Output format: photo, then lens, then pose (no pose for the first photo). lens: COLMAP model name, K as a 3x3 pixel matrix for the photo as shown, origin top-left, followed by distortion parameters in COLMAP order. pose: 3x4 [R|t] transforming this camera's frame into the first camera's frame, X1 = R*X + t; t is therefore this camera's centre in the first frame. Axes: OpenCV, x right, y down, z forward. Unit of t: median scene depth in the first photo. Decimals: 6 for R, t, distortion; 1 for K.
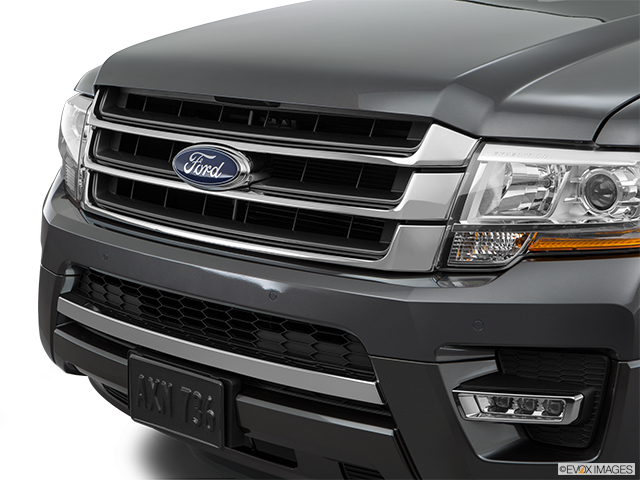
lens RADIAL K [[1271.5, 0, 317.1], [0, 1271.5, 240.1], [0, 0, 1]] dist [0.245679, 0.000000]
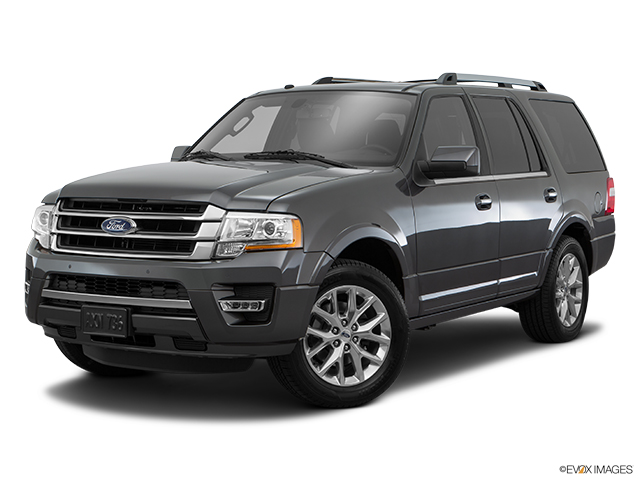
lens RADIAL K [[1195.3, 0, 305.6], [0, 1195.3, 239.9], [0, 0, 1]] dist [0.070184, 0.000000]
pose [[0.980252, -0.002138, 0.197739, -0.200312], [0.029882, 0.990061, -0.137430, 0.321098], [-0.195480, 0.140624, 0.970573, -1.418130]]
